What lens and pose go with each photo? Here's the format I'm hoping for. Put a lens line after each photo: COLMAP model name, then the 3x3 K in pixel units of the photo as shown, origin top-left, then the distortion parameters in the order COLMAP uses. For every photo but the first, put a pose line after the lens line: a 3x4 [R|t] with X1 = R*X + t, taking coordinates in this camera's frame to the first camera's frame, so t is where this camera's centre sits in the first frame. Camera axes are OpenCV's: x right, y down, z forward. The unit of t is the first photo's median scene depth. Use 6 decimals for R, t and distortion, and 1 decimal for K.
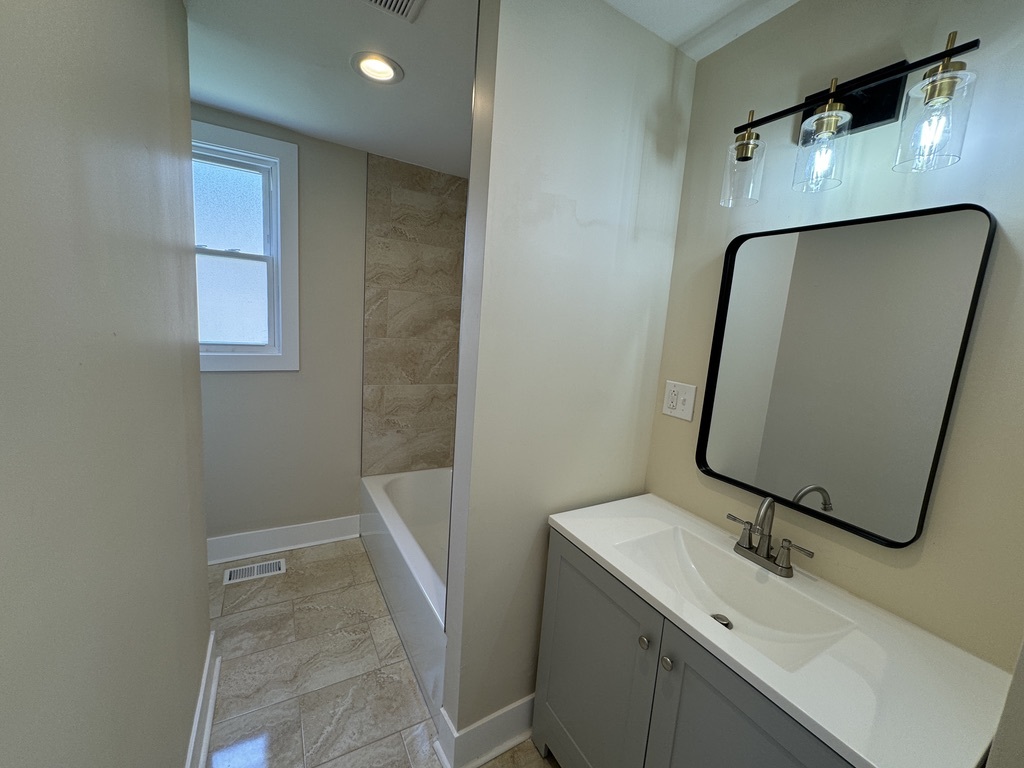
lens RADIAL K [[410.0, 0, 509.4], [0, 410.0, 381.3], [0, 0, 1]] dist [-0.001810, 0.000351]
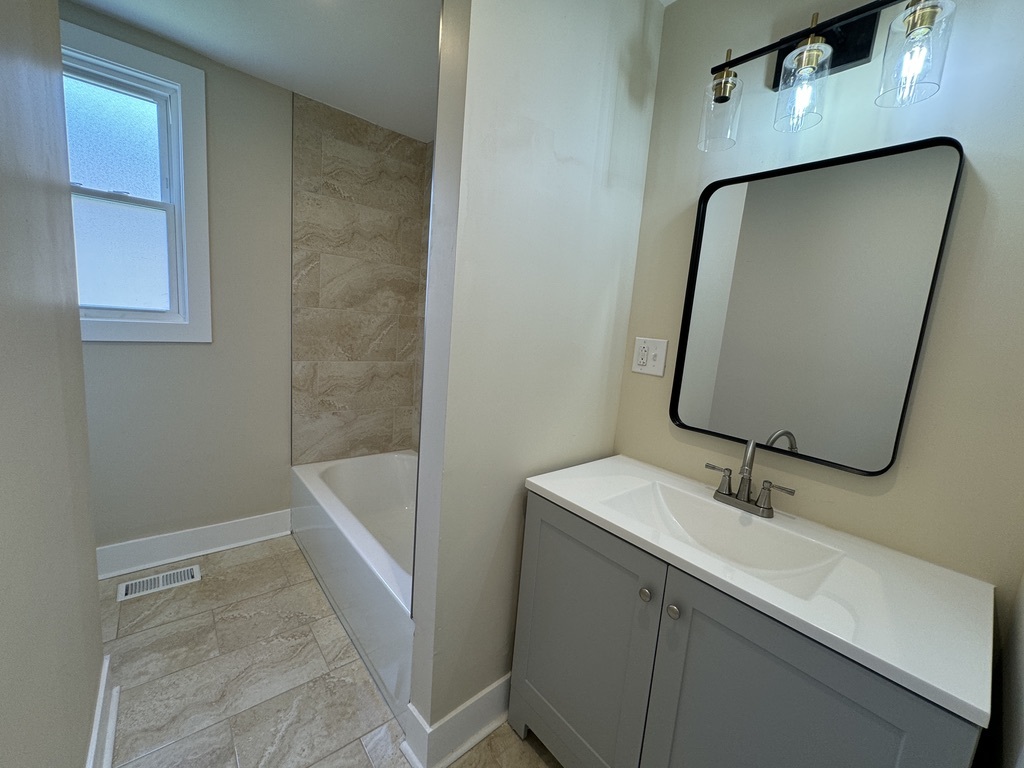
lens RADIAL K [[410.0, 0, 509.1], [0, 410.0, 381.6], [0, 0, 1]] dist [-0.001810, 0.000351]
pose [[0.984688, -0.019440, 0.173241, -0.054996], [0.017813, 0.999781, 0.010942, 0.055981], [-0.173415, -0.007689, 0.984819, 0.055885]]
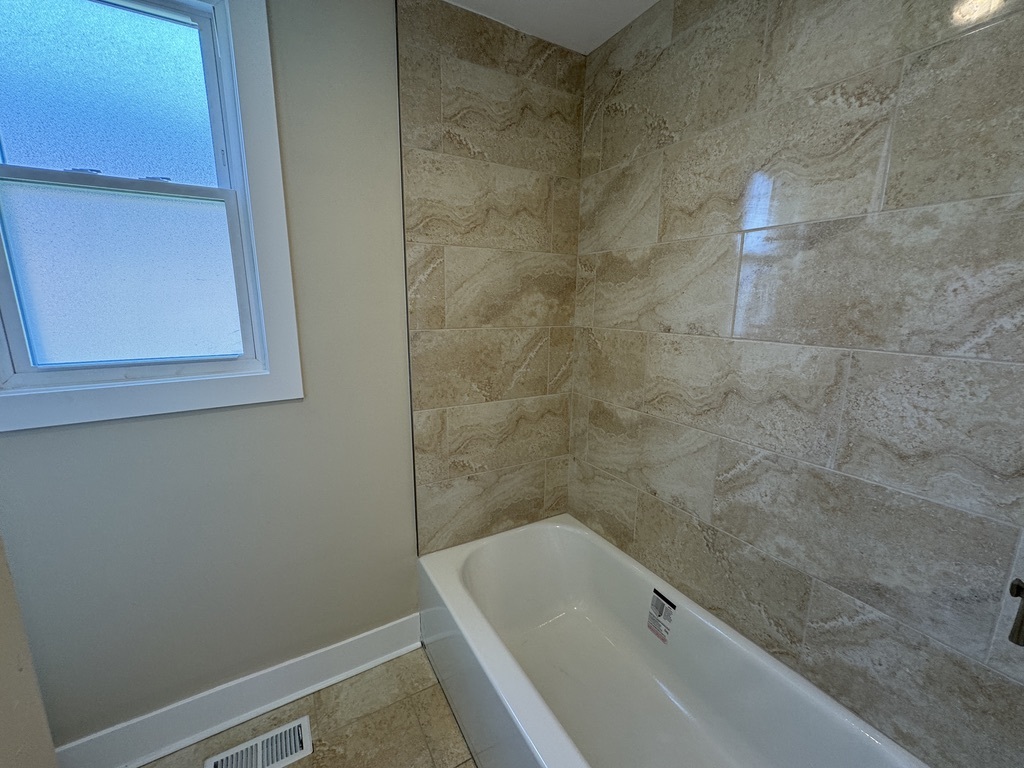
lens RADIAL K [[410.0, 0, 508.9], [0, 410.0, 380.9], [0, 0, 1]] dist [-0.001810, 0.000351]
pose [[0.997848, -0.065057, -0.008195, -0.225790], [0.065379, 0.996682, 0.048493, -0.058546], [0.005013, -0.048924, 0.998790, 0.440051]]
